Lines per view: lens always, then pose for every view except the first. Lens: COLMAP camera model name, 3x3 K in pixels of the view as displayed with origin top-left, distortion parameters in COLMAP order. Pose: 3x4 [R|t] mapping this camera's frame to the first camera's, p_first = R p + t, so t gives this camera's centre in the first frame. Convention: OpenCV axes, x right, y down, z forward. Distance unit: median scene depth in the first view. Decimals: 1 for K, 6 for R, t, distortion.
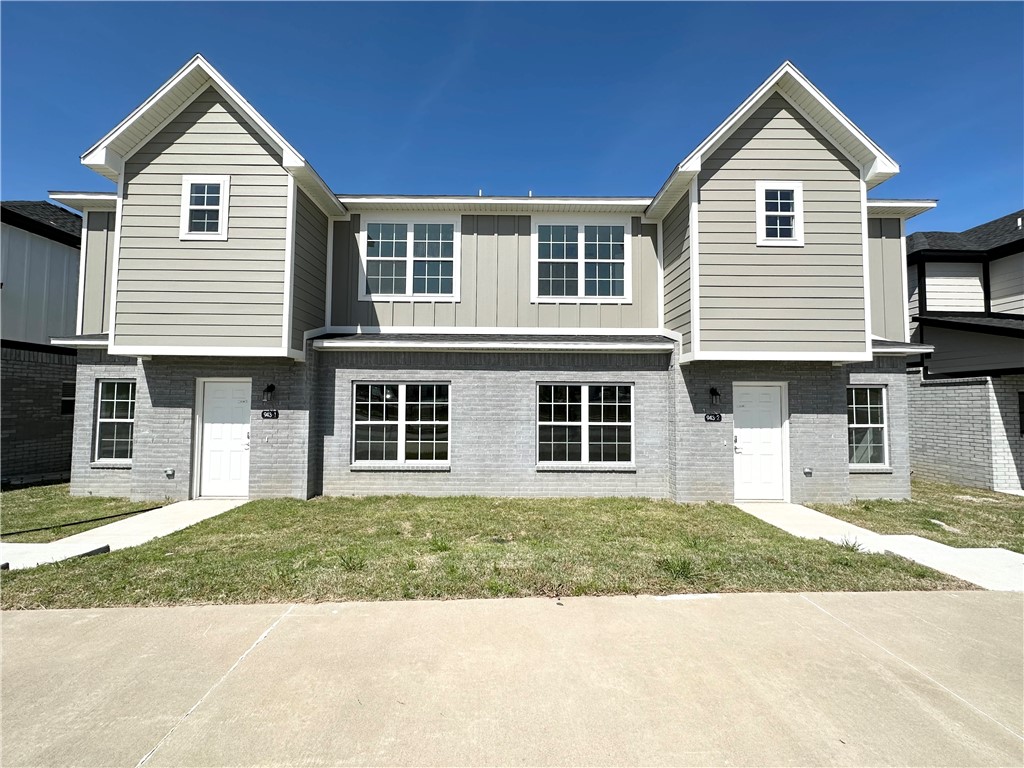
lens RADIAL K [[406.6, 0, 512.1], [0, 406.6, 383.4], [0, 0, 1]] dist [-0.002996, 0.000720]
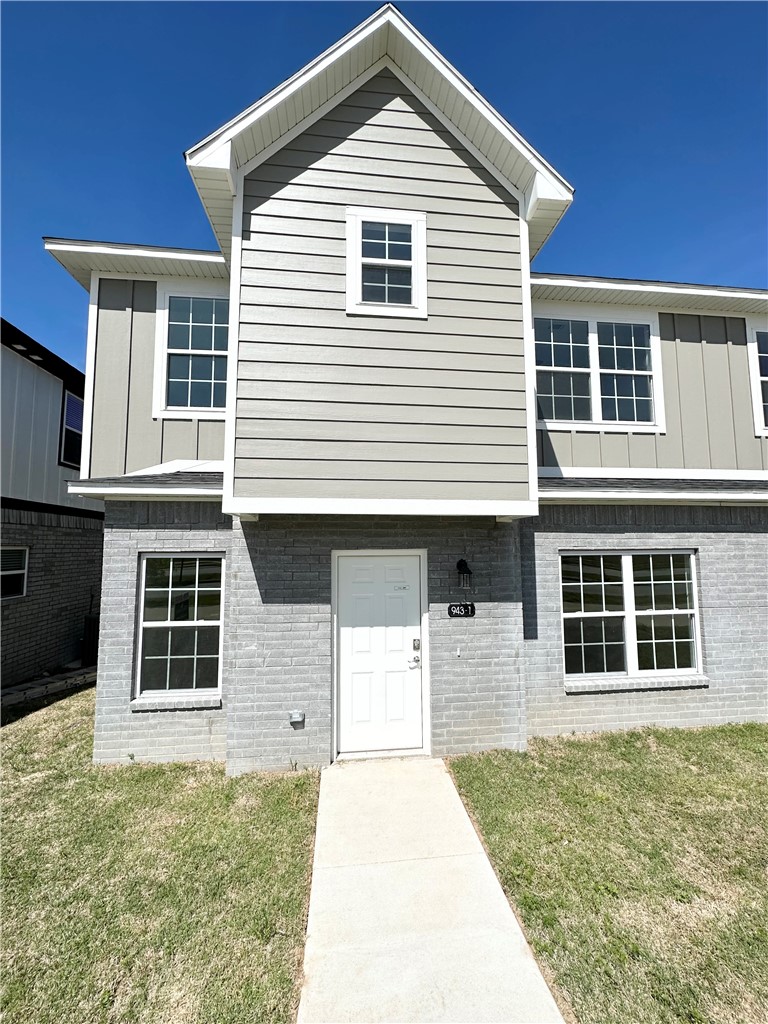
lens RADIAL K [[406.6, 0, 384.3], [0, 406.6, 513.8], [0, 0, 1]] dist [-0.002996, 0.000720]
pose [[0.994773, -0.003958, 0.102035, -0.755115], [0.007743, 0.999295, -0.036725, -0.044589], [-0.101818, 0.037323, 0.994103, 0.395443]]
